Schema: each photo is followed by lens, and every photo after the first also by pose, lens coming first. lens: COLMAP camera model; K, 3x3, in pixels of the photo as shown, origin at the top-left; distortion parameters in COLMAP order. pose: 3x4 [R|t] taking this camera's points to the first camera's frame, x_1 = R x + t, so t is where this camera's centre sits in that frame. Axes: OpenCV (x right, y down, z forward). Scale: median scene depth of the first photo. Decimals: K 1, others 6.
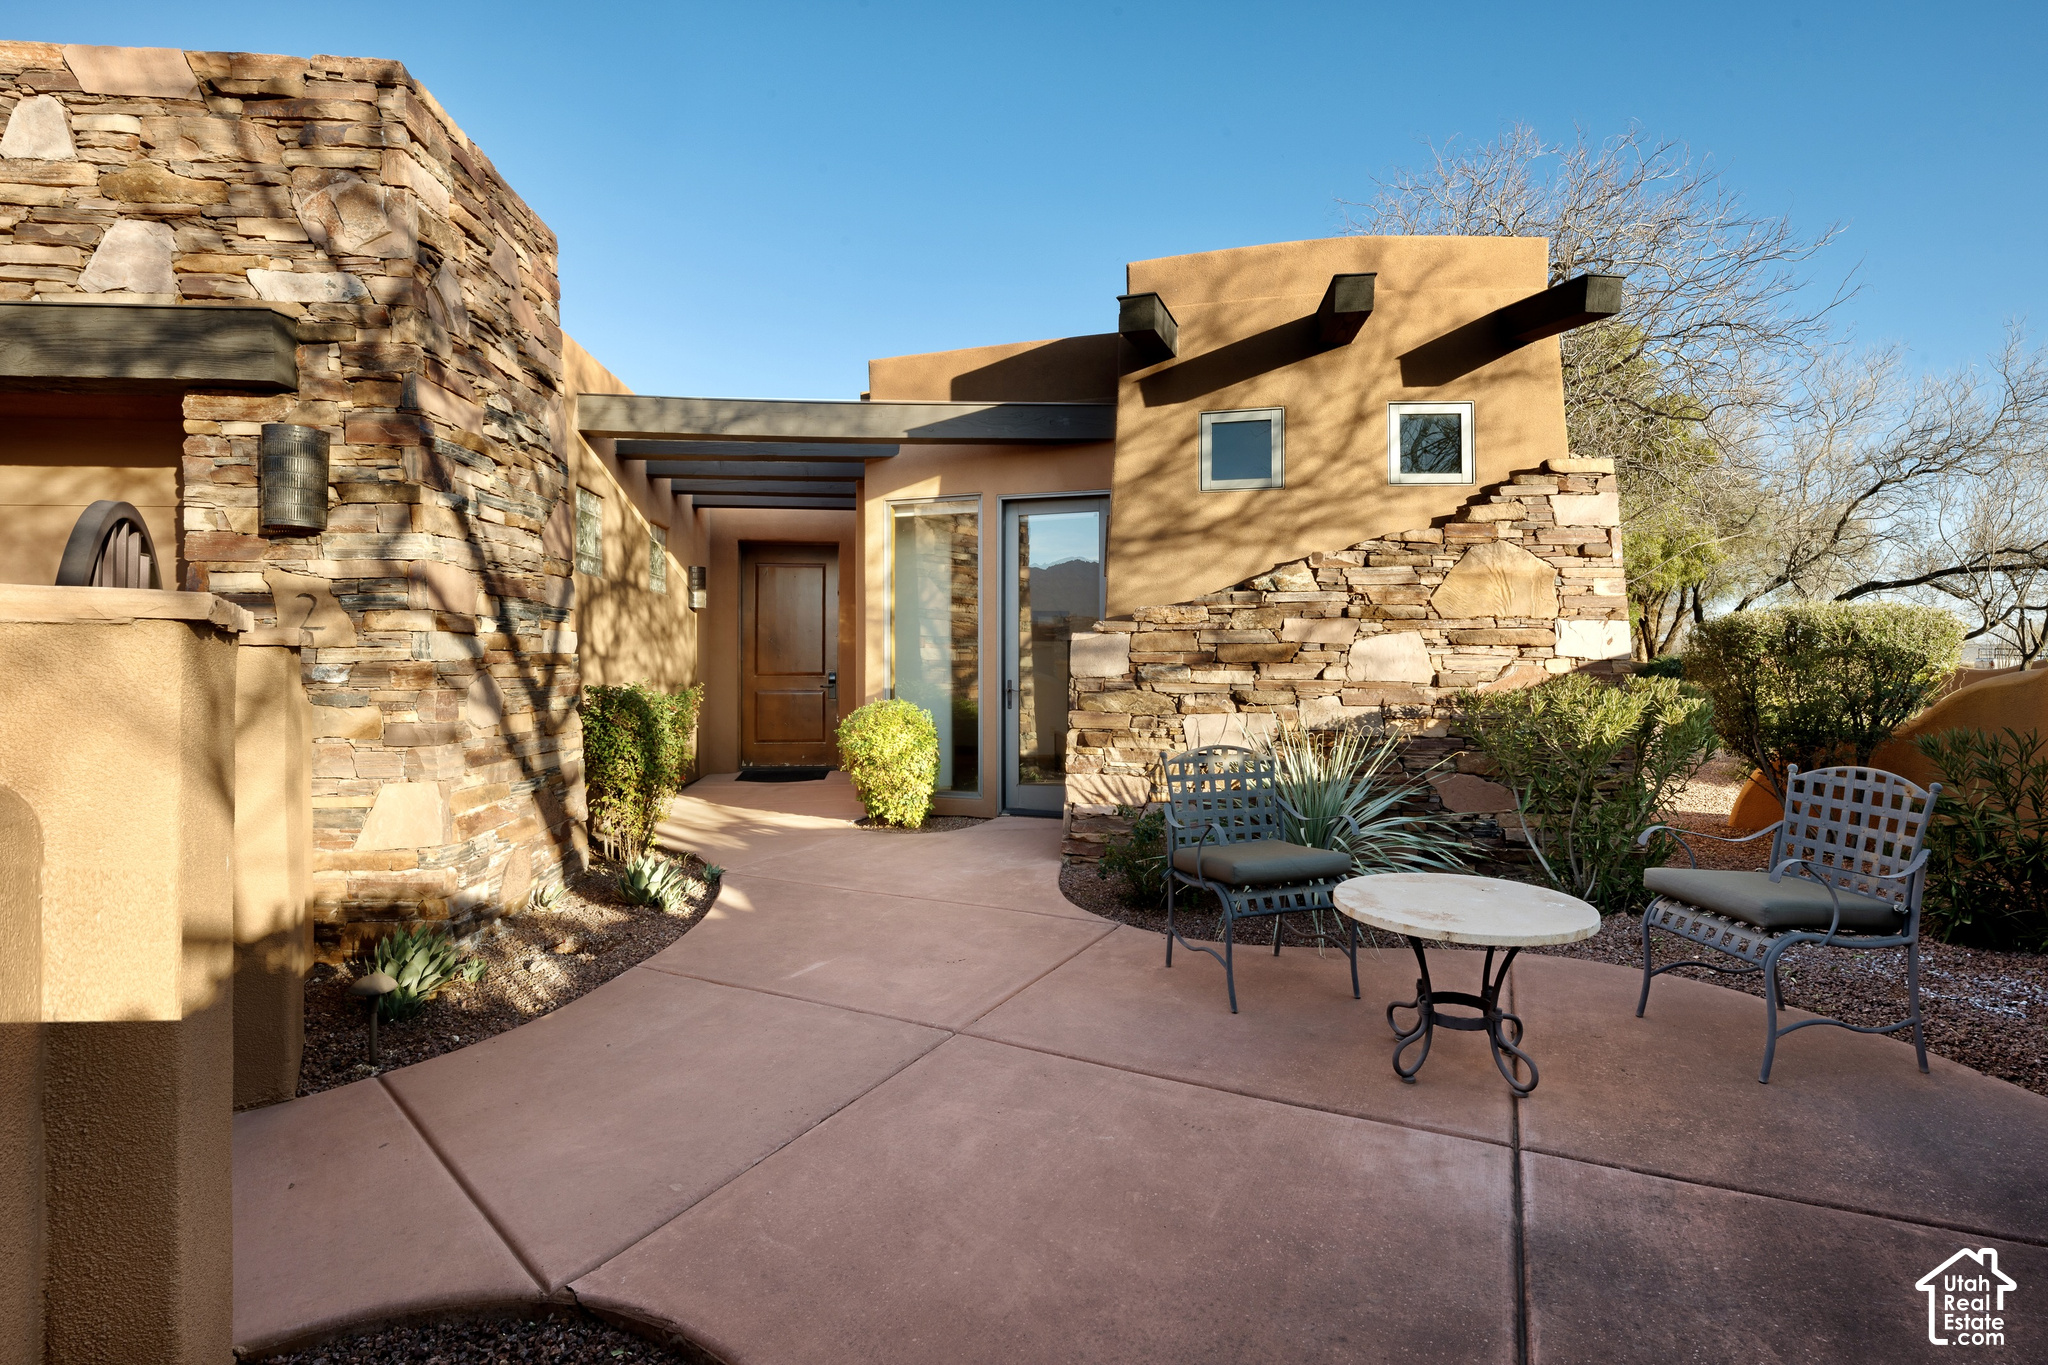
lens RADIAL K [[1036.8, 0, 1024.6], [0, 1036.8, 675.0], [0, 0, 1]] dist [-0.006055, -0.000431]
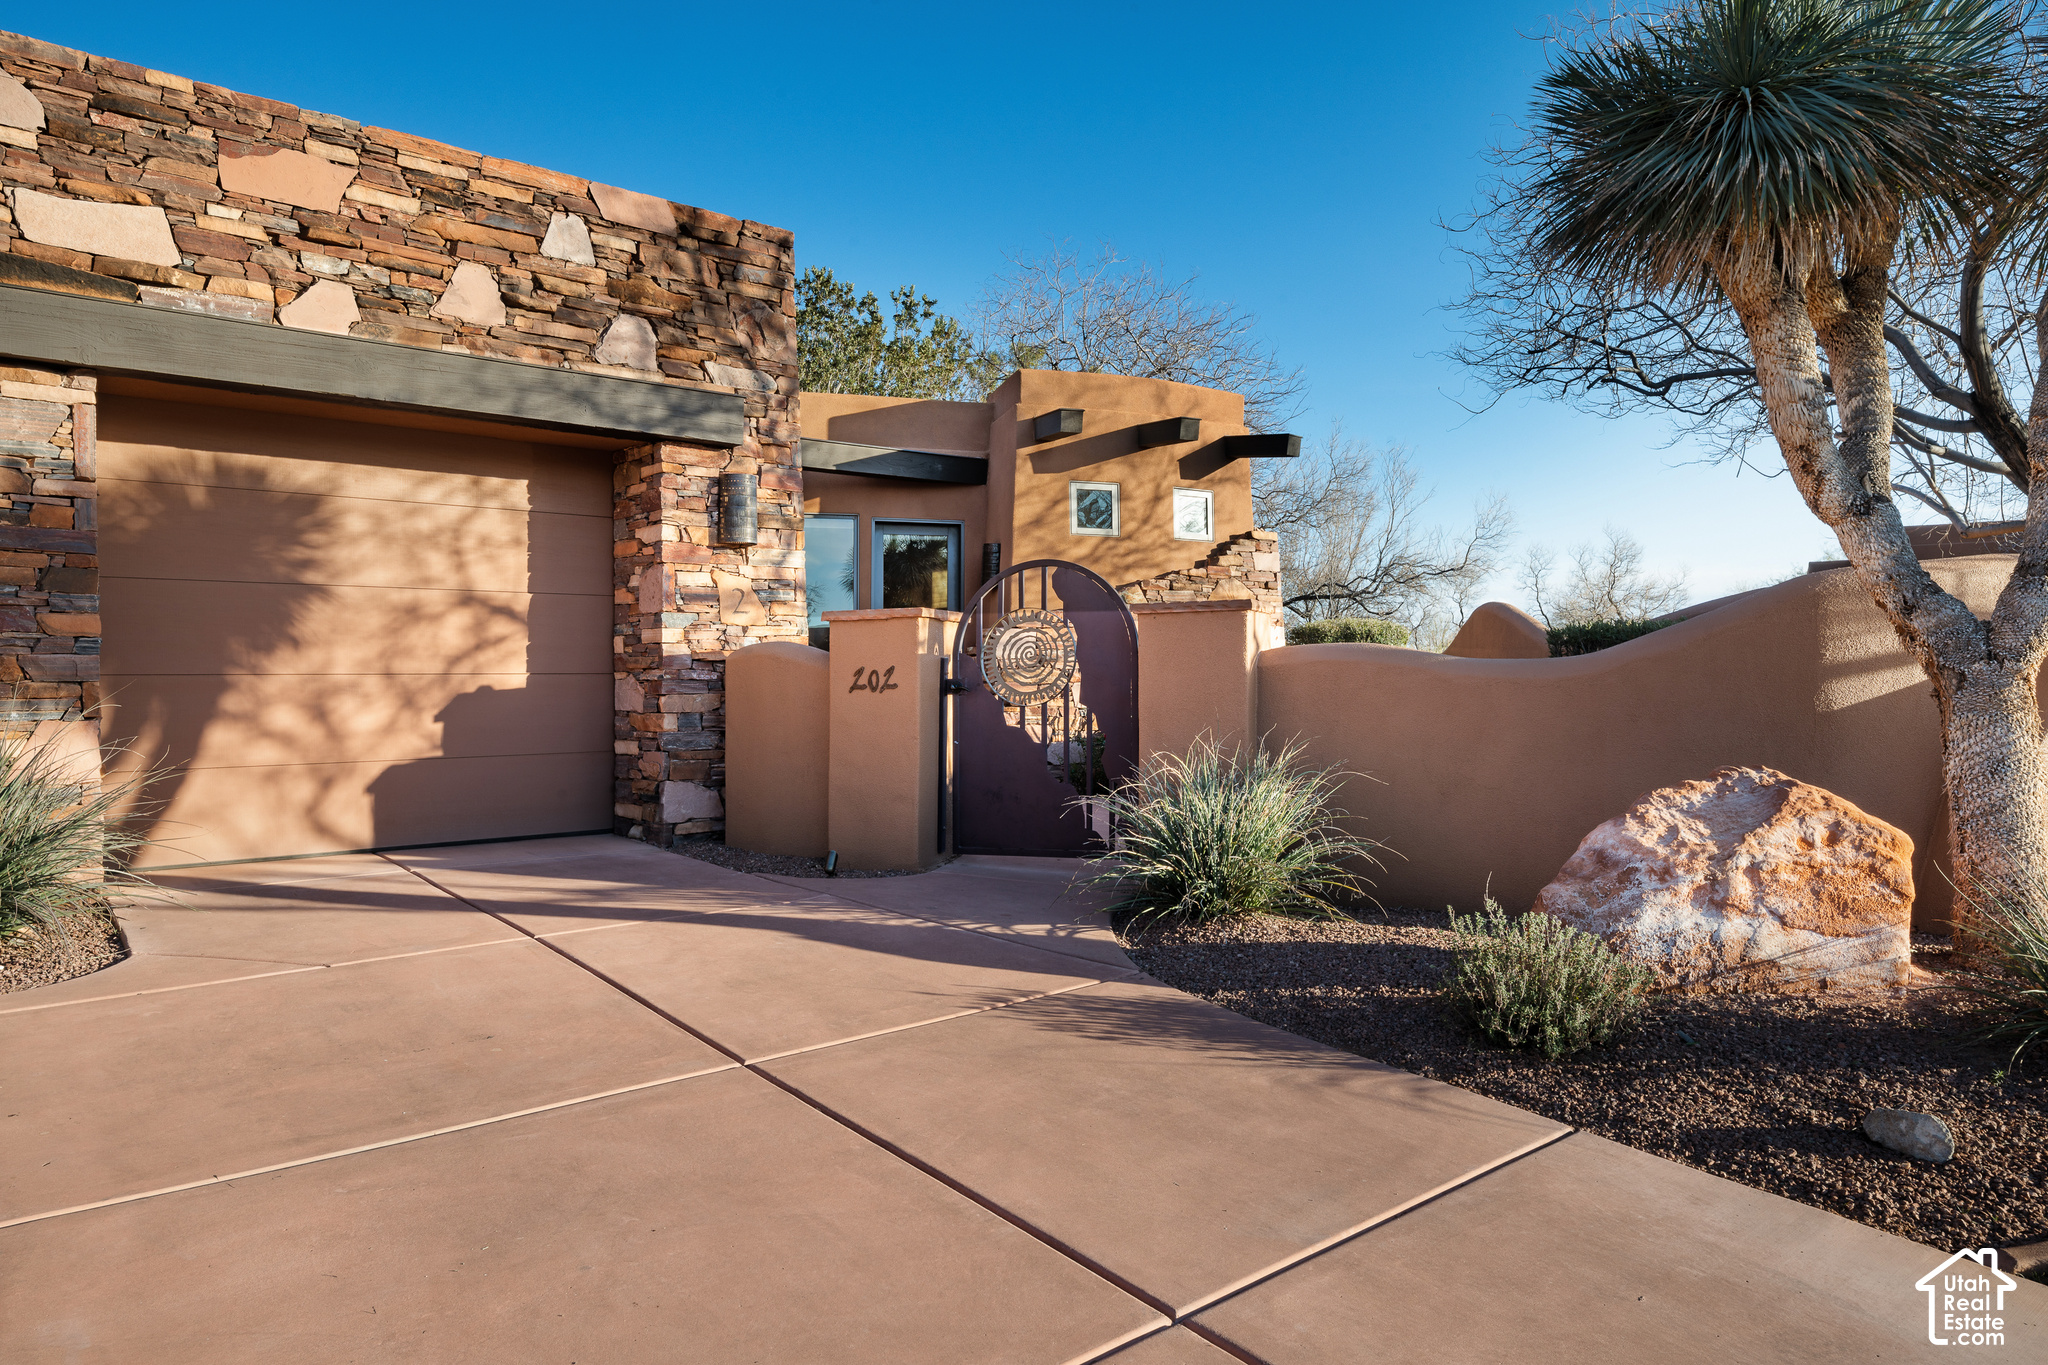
lens RADIAL K [[1280.3, 0, 1023.1], [0, 1280.3, 680.6], [0, 0, 1]] dist [-0.002939, -0.003968]
pose [[0.817440, -0.004705, 0.575995, -0.971846], [0.017039, 0.999727, -0.016016, 0.056868], [-0.575762, 0.022907, 0.817297, -0.470589]]
